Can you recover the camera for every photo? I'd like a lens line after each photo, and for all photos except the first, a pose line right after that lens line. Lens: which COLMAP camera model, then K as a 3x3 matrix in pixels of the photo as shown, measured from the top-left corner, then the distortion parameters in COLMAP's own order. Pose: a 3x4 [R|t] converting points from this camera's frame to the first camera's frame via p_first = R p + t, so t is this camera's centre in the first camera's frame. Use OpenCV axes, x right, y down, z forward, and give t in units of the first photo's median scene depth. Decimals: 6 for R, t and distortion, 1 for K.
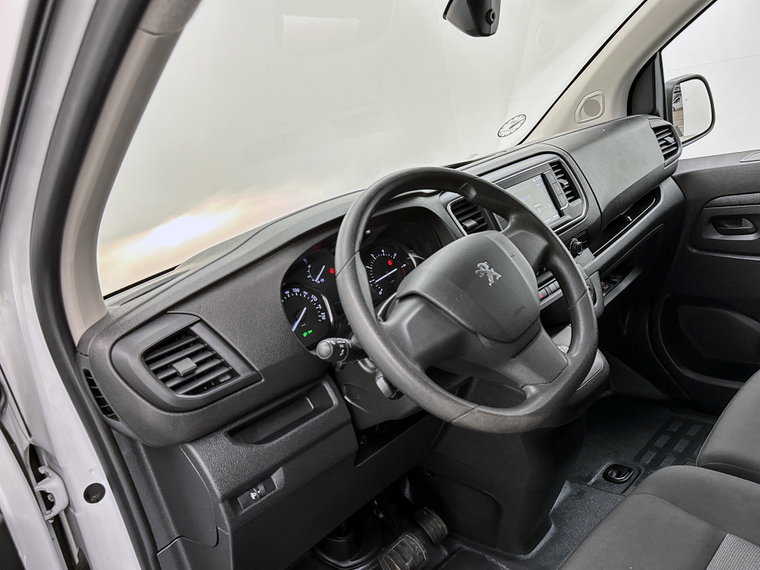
lens RADIAL K [[624.0, 0, 382.6], [0, 624.0, 293.0], [0, 0, 1]] dist [0.060141, -0.008504]
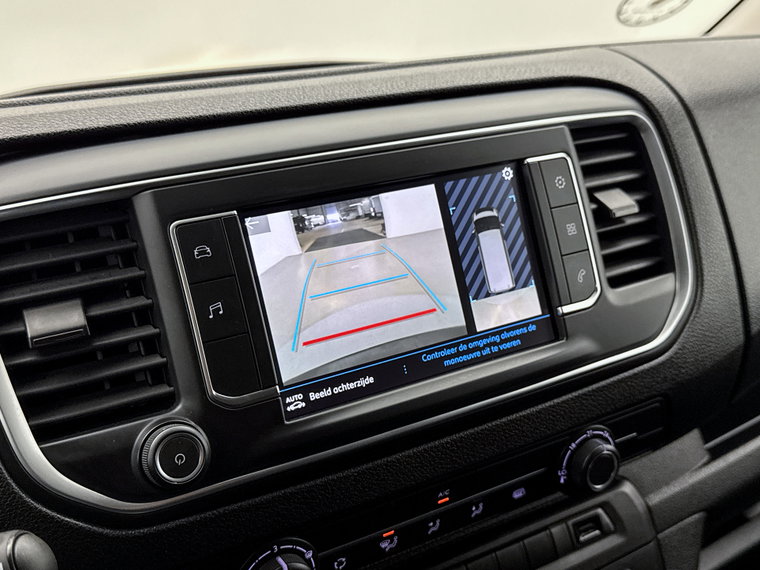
lens RADIAL K [[896.9, 0, 380.2], [0, 896.9, 288.2], [0, 0, 1]] dist [0.057582, 0.000000]
pose [[0.957011, 0.226355, -0.181366, 0.209538], [-0.213318, 0.972949, 0.088686, -0.120086], [0.196534, -0.046185, 0.979409, 0.467233]]
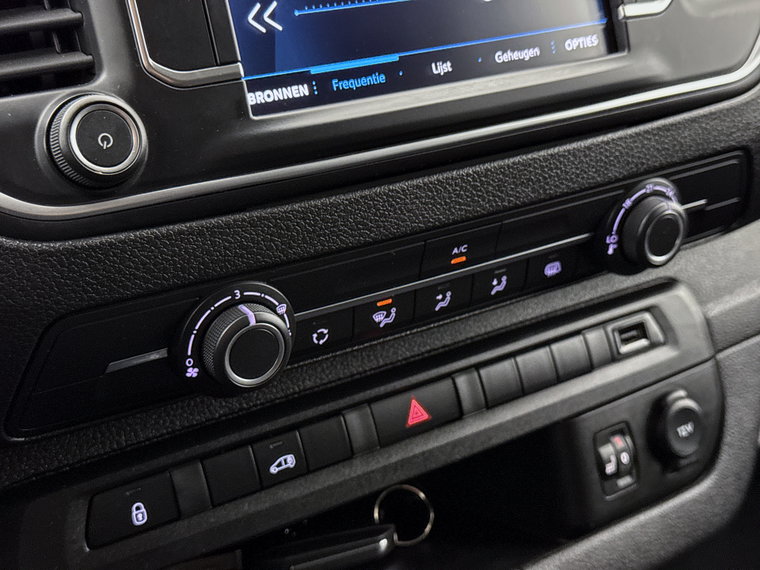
lens RADIAL K [[1087.8, 0, 382.6], [0, 1087.8, 312.8], [0, 0, 1]] dist [0.070125, 0.000000]
pose [[0.960965, 0.254561, -0.108375, 0.206238], [-0.233141, 0.955975, 0.178206, -0.067127], [0.148968, -0.145983, 0.978007, 0.489191]]
